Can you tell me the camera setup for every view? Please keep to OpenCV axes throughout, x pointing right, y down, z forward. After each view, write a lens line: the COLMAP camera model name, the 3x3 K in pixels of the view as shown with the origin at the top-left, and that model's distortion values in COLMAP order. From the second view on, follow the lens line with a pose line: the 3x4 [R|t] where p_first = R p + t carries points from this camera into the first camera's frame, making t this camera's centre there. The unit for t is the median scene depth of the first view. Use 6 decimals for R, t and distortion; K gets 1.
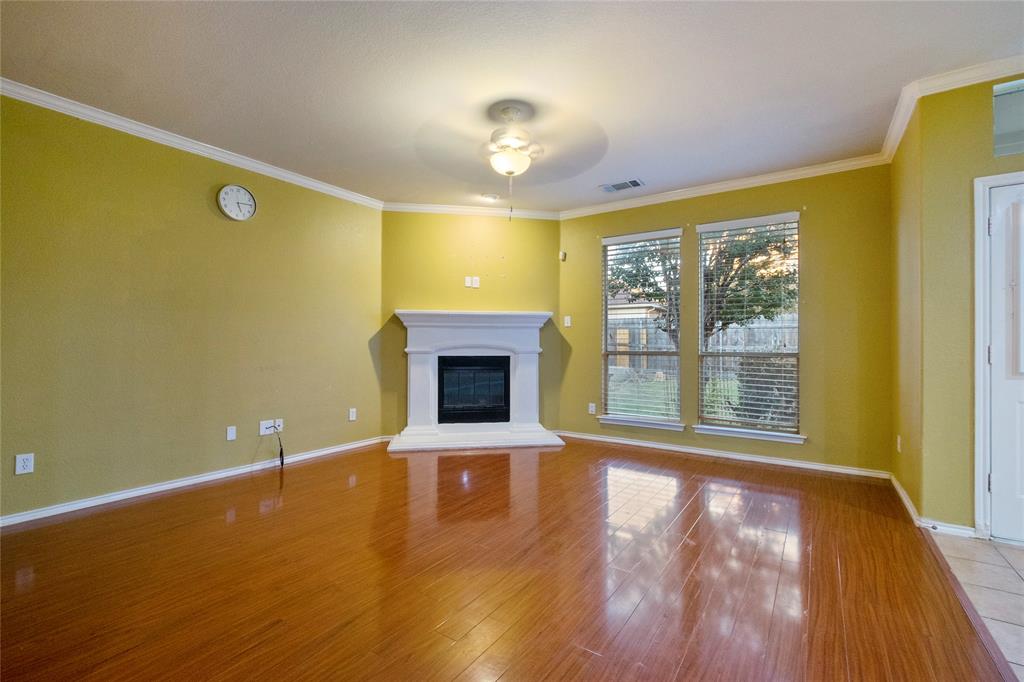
lens RADIAL K [[451.4, 0, 506.6], [0, 451.4, 340.3], [0, 0, 1]] dist [0.001951, -0.002047]
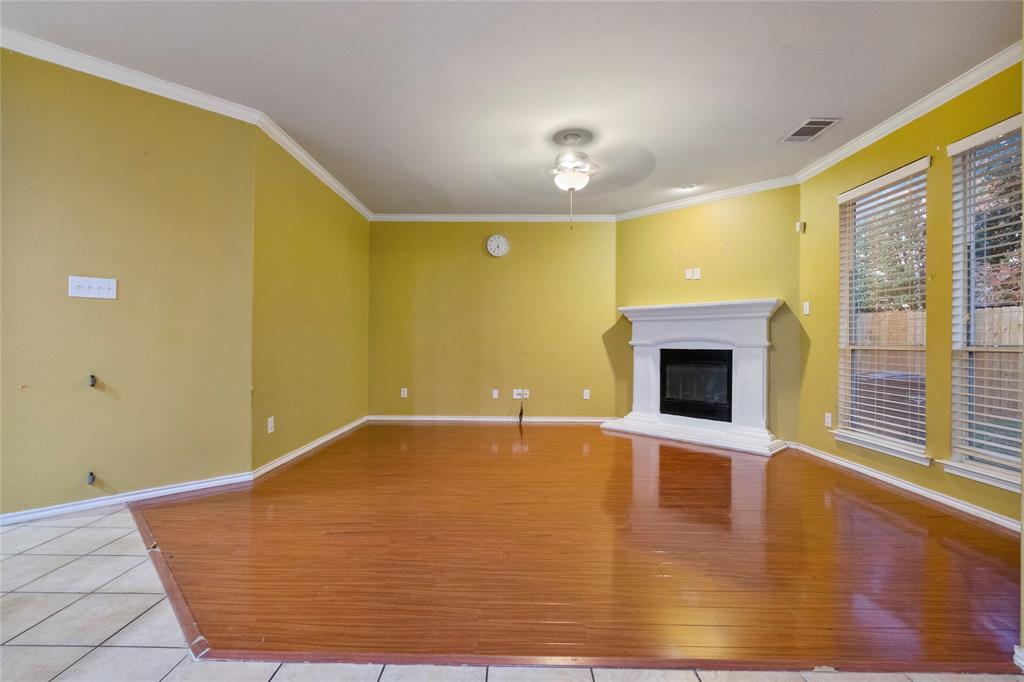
lens RADIAL K [[451.4, 0, 506.3], [0, 451.4, 342.1], [0, 0, 1]] dist [0.001951, -0.002047]
pose [[0.566814, 0.001025, -0.823845, 0.515828], [0.002176, 0.999994, 0.002741, 0.015946], [0.823843, -0.003346, 0.566809, 0.113821]]
